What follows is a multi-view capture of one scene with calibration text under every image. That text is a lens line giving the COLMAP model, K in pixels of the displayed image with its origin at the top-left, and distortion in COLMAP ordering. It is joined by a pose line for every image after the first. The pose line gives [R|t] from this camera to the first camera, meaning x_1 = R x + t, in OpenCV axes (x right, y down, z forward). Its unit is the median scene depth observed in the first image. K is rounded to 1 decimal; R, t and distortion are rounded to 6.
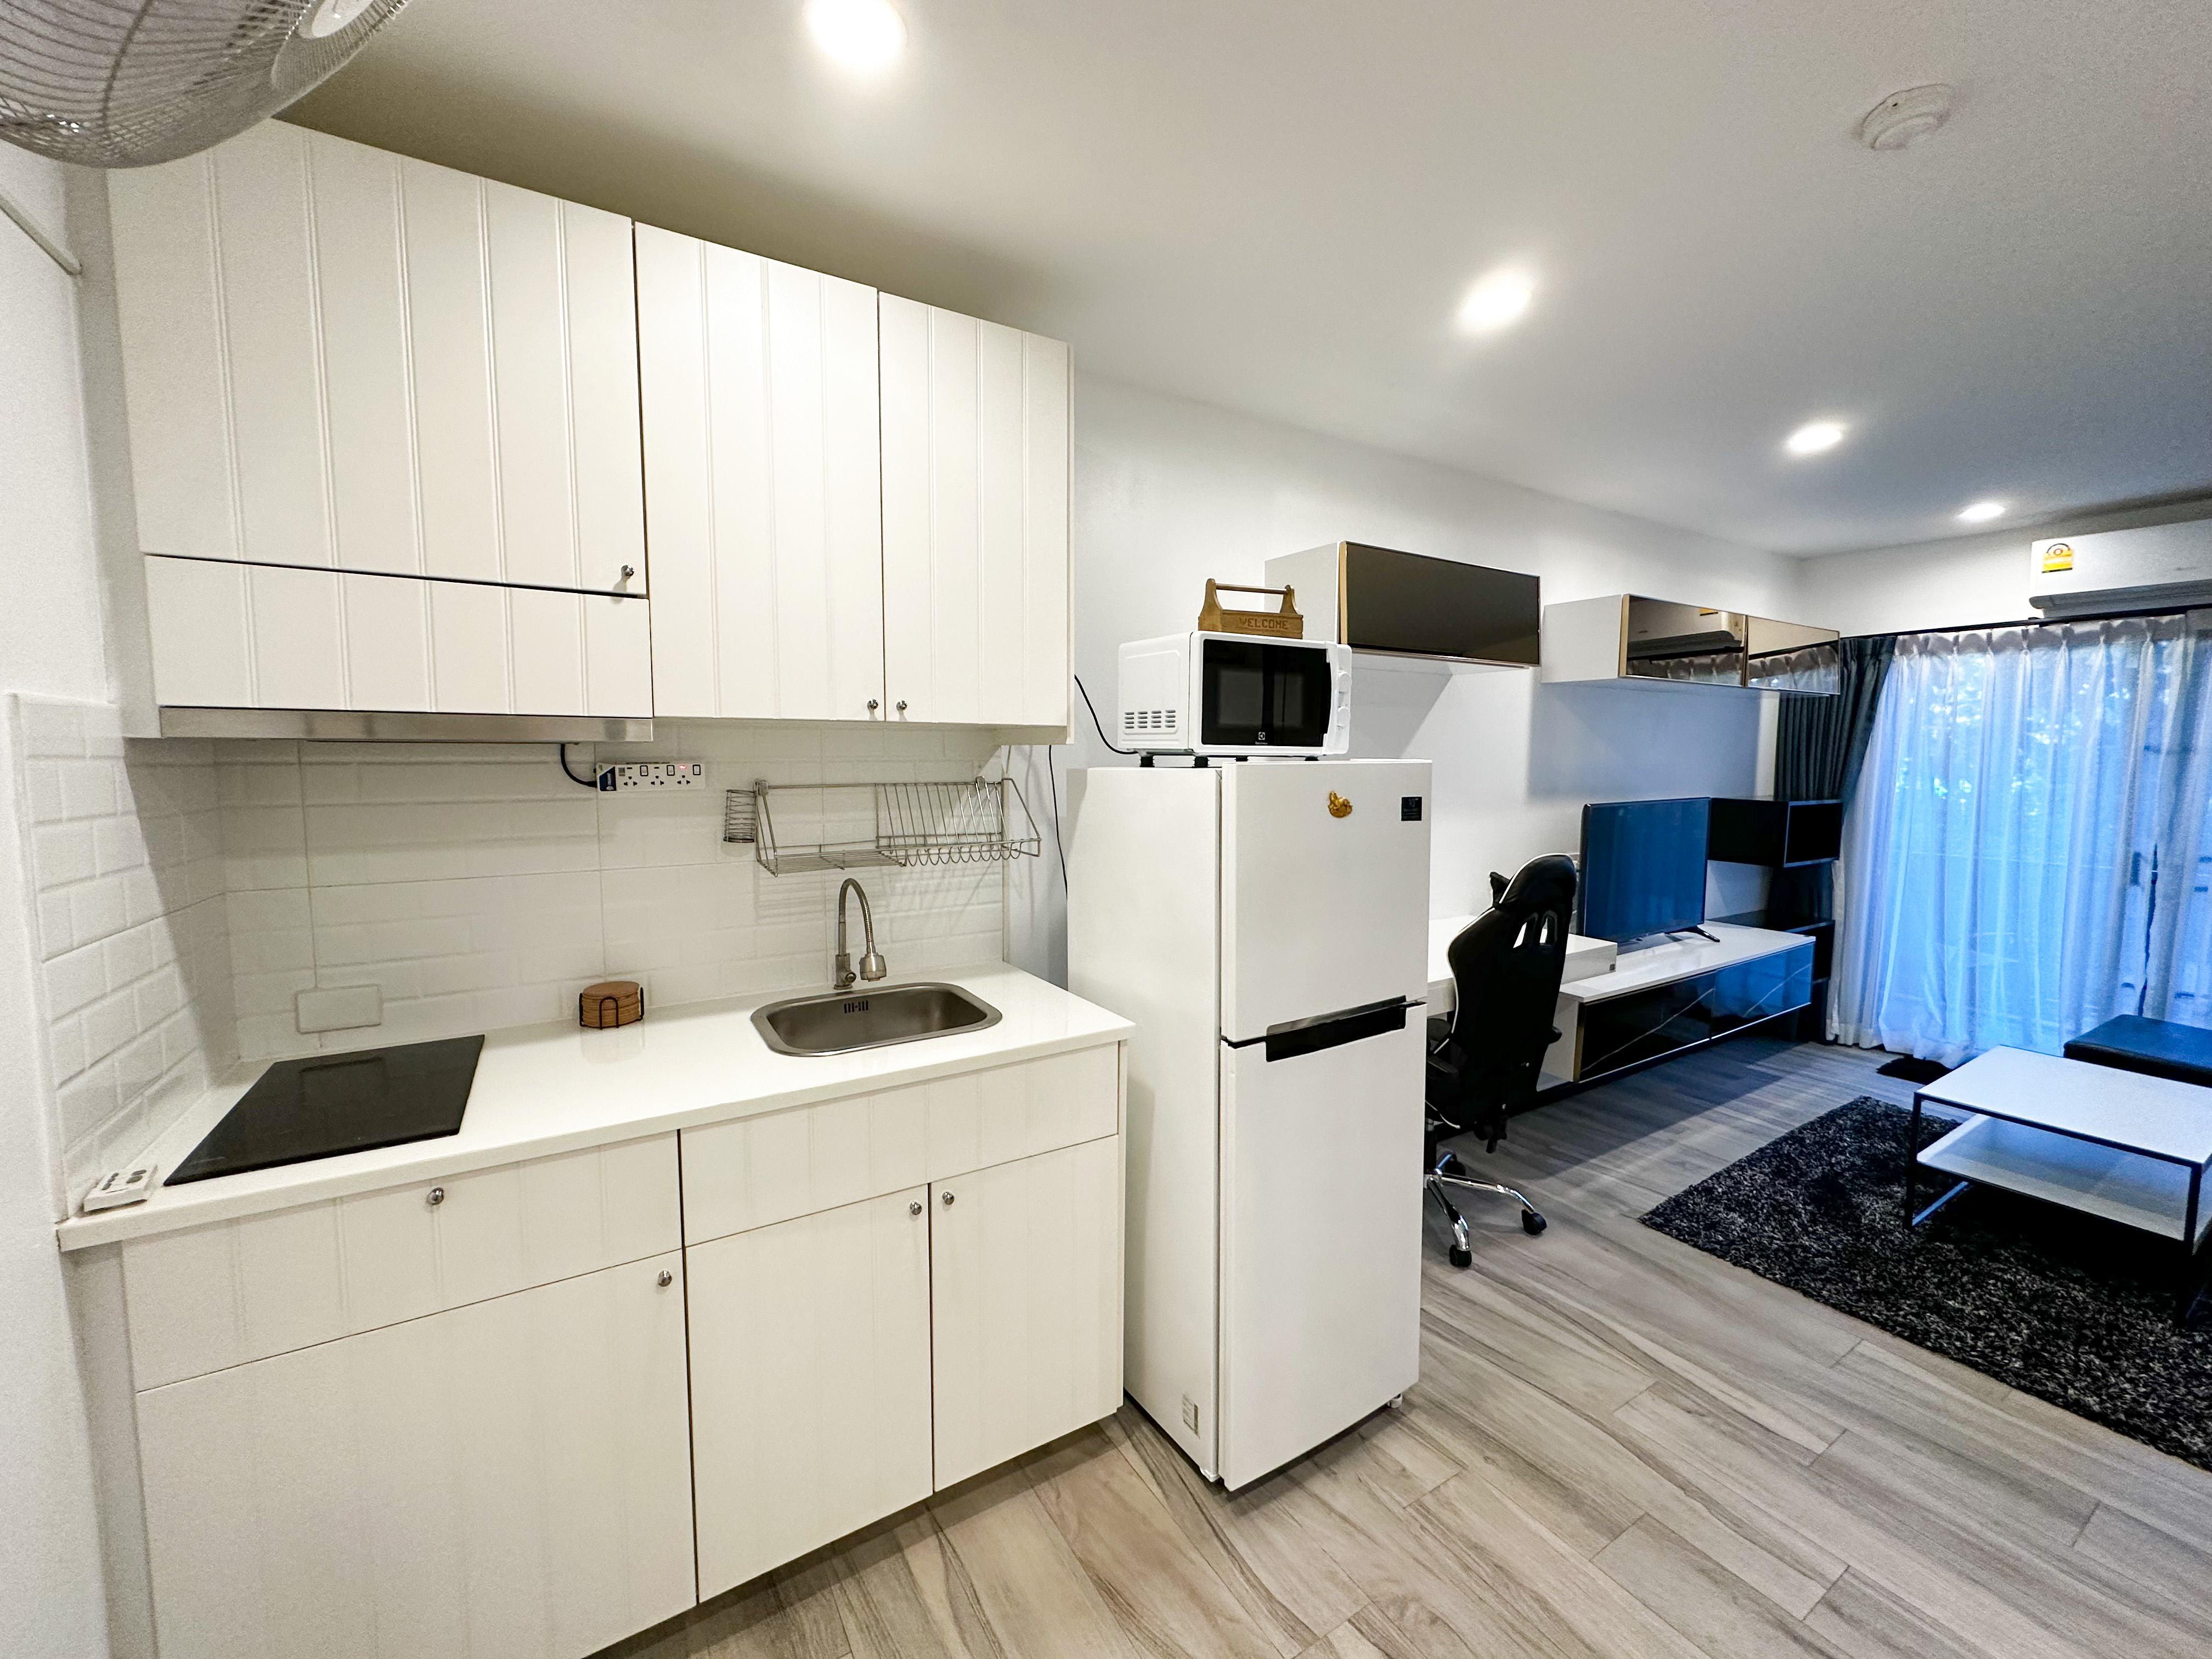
lens RADIAL K [[886.5, 0, 1106.0], [0, 886.5, 829.5], [0, 0, 1]] dist [0.000596, 0.000279]
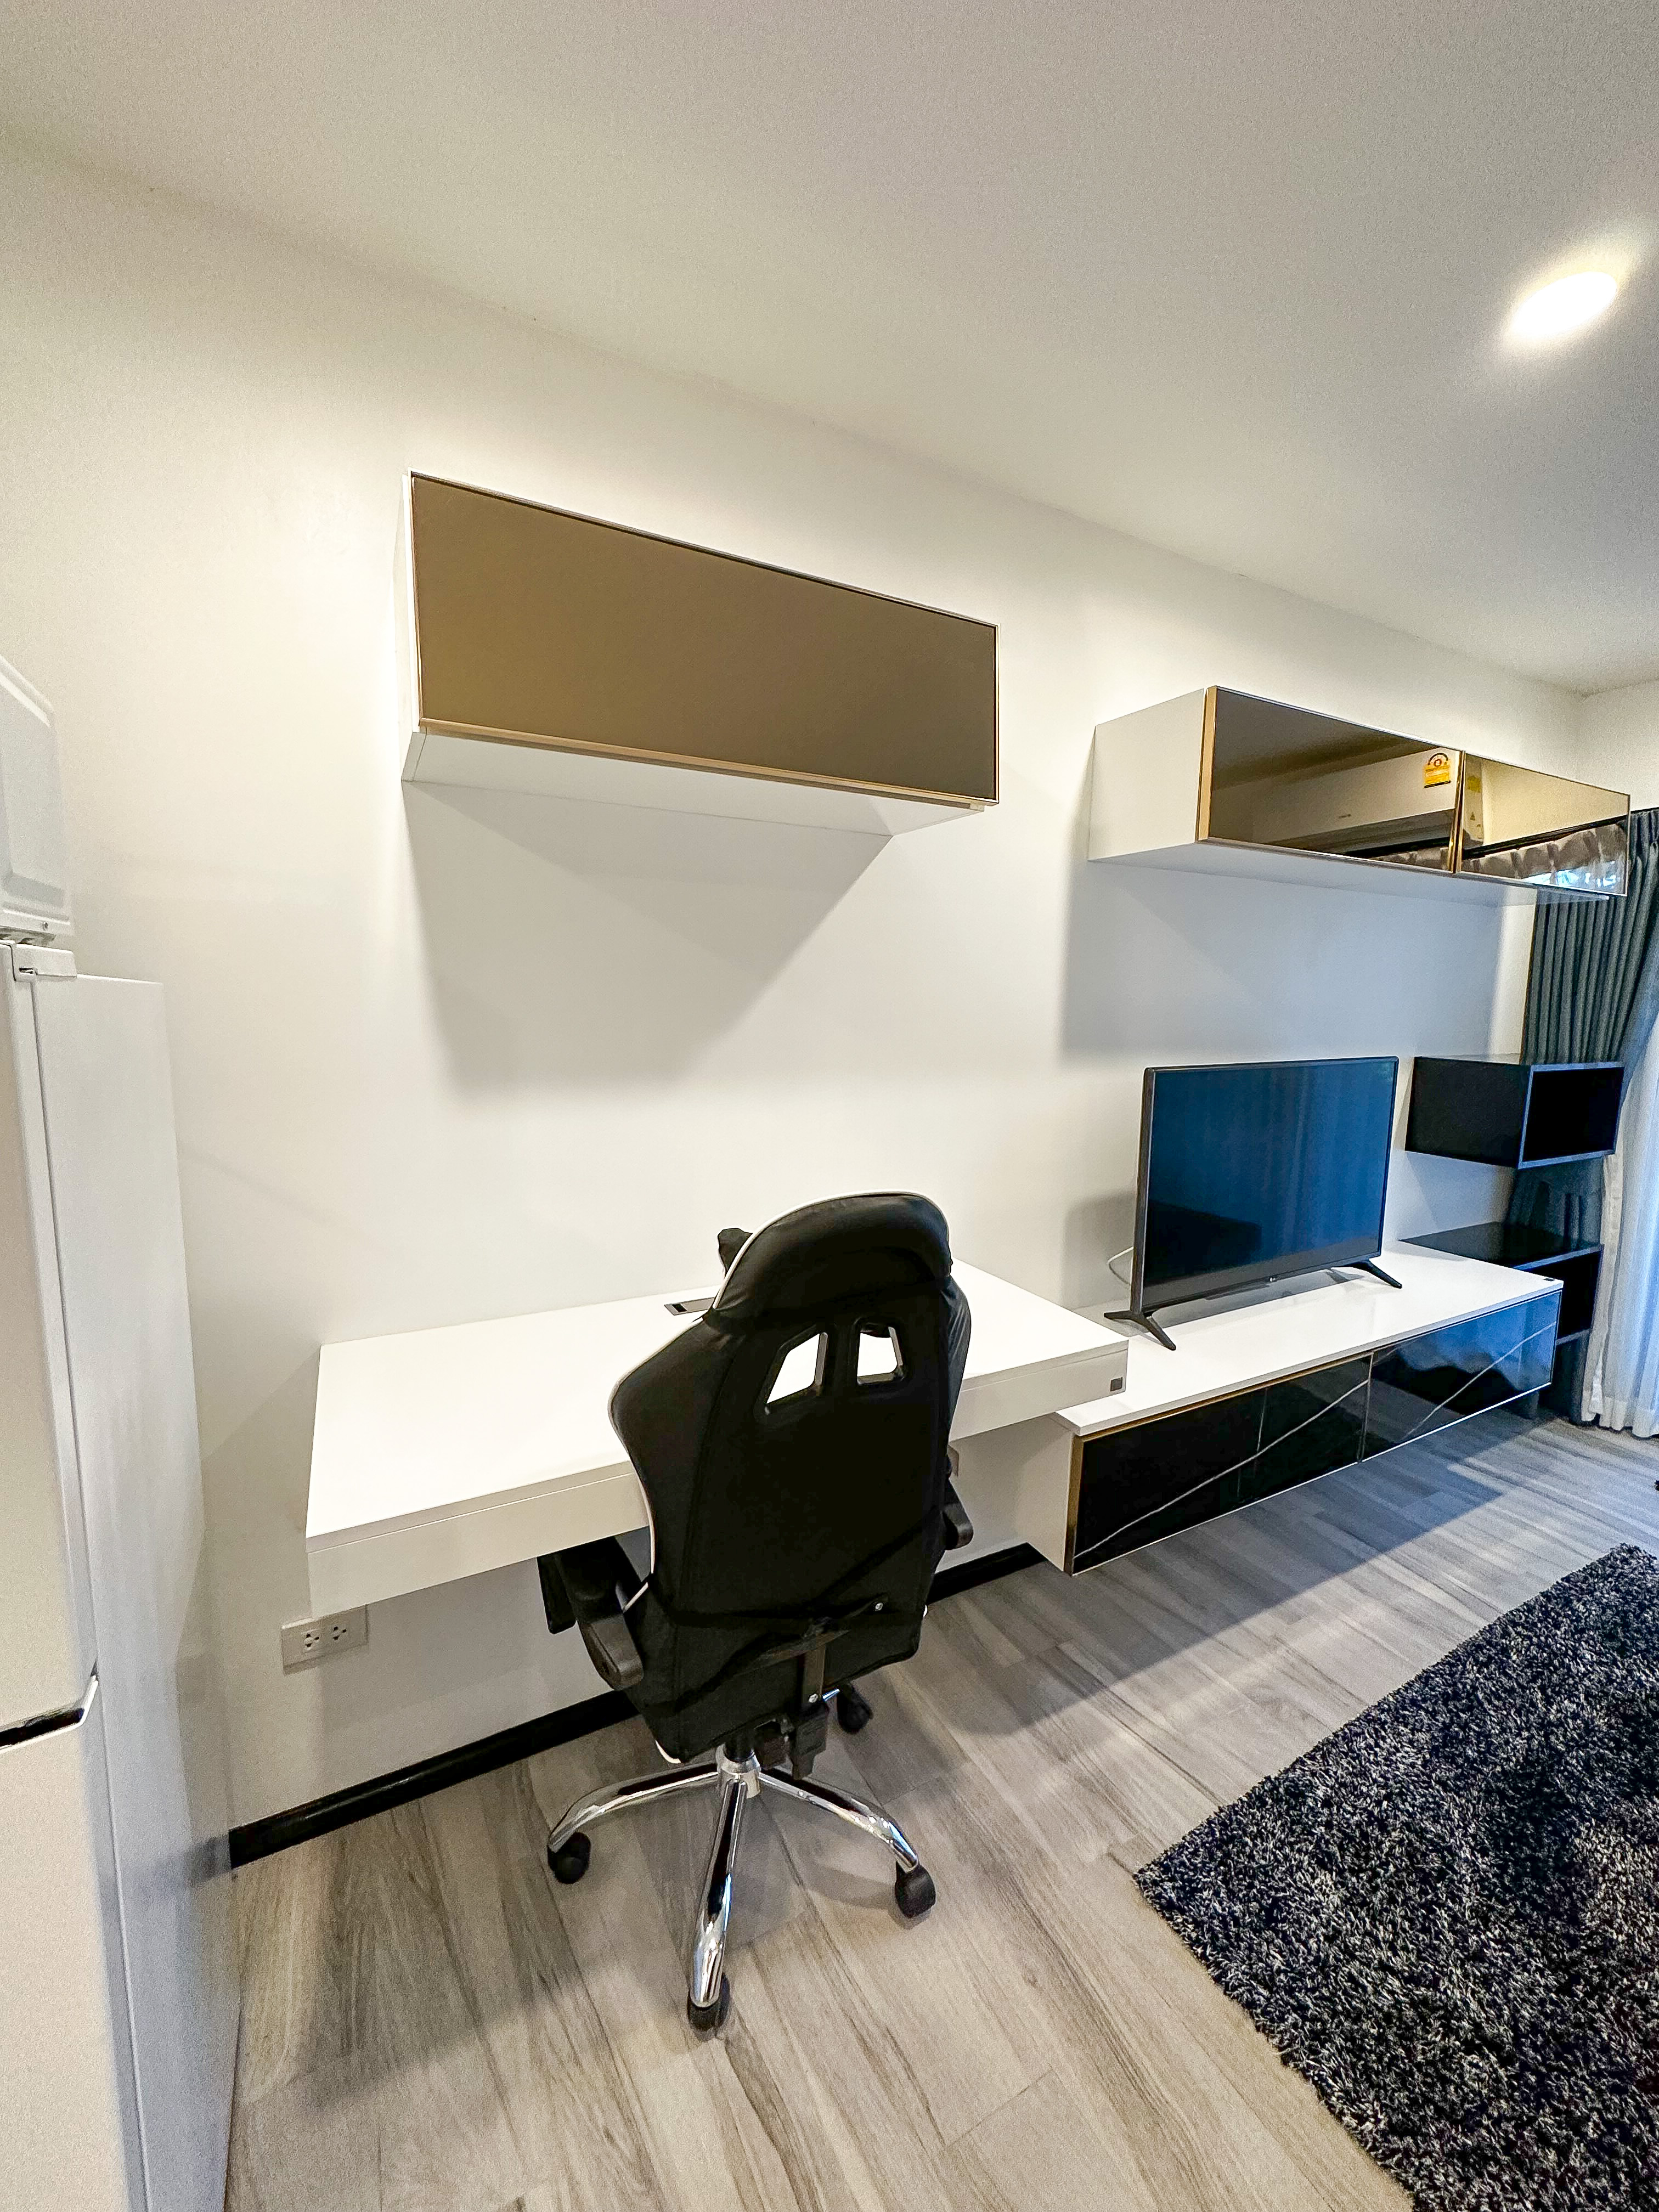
lens RADIAL K [[886.5, 0, 829.5], [0, 886.5, 1106.0], [0, 0, 1]] dist [0.000596, 0.000279]
pose [[0.998248, 0.019238, -0.055947, 0.346967], [-0.017049, 0.999080, 0.039345, -0.021475], [0.056653, -0.038322, 0.997658, 0.384358]]
